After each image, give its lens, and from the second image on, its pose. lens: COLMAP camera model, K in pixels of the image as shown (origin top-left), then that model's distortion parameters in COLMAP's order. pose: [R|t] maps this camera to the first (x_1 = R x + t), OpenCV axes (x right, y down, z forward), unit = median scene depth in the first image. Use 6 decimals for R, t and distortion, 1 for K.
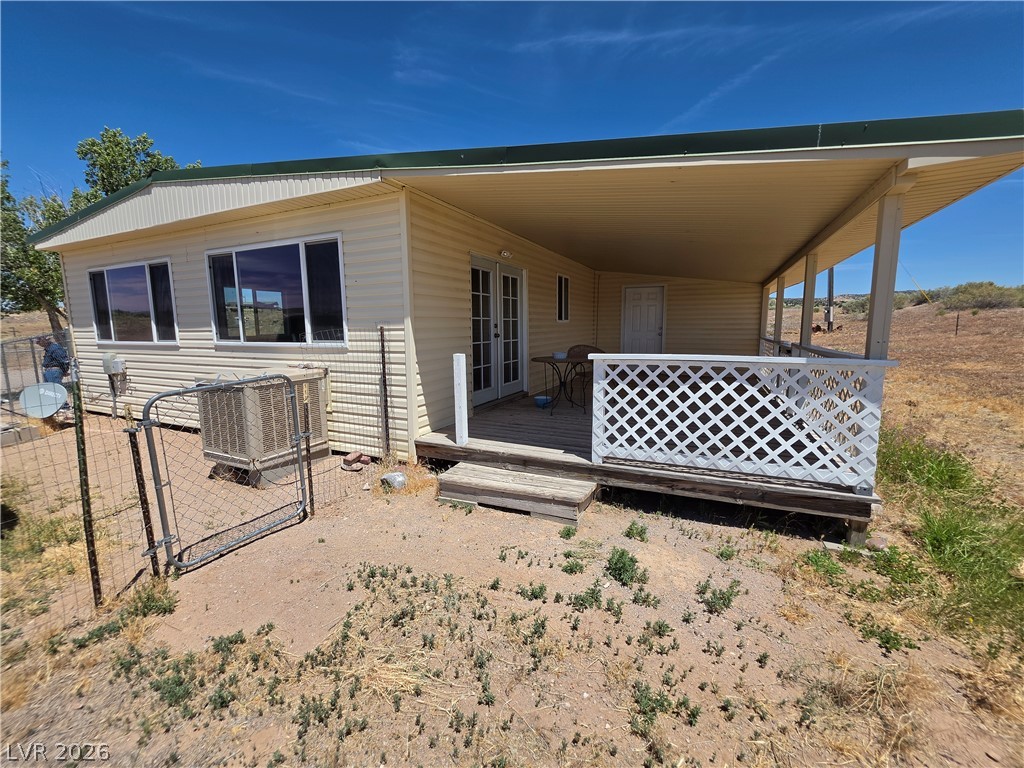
lens RADIAL K [[410.1, 0, 510.7], [0, 410.1, 384.8], [0, 0, 1]] dist [-0.004158, 0.001860]
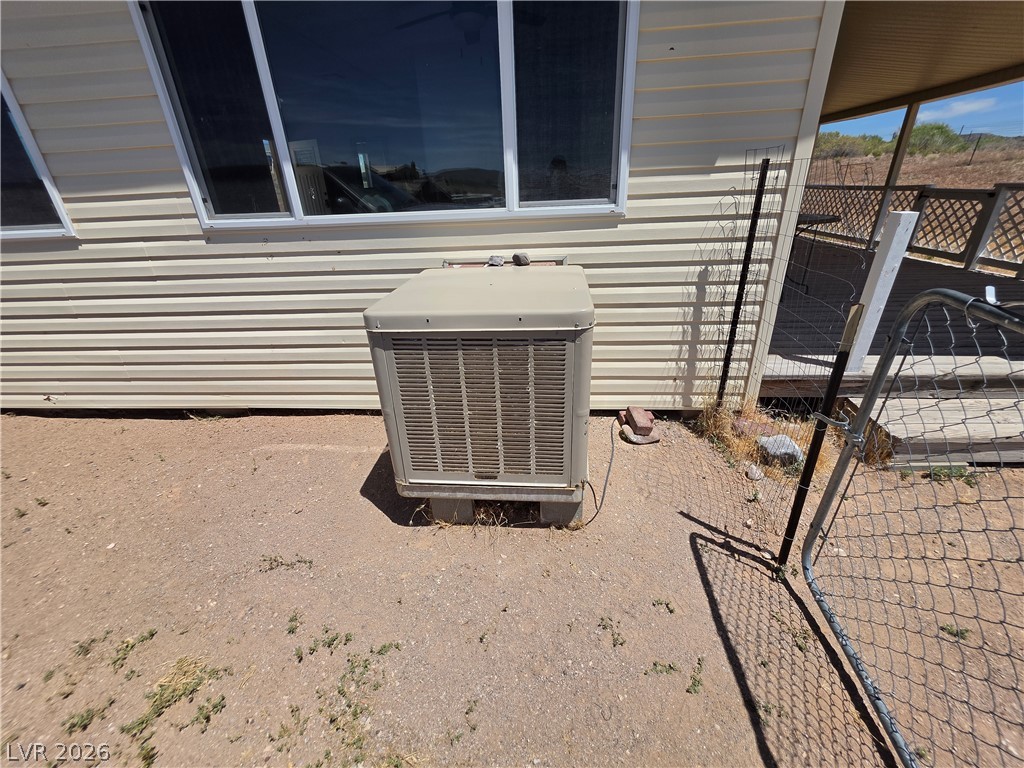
lens RADIAL K [[410.1, 0, 512.2], [0, 410.1, 378.9], [0, 0, 1]] dist [-0.004158, 0.001860]
pose [[0.937299, -0.173141, 0.302478, -0.702903], [0.080114, 0.951669, 0.296493, -0.058249], [-0.339194, -0.253670, 0.905869, 0.550831]]
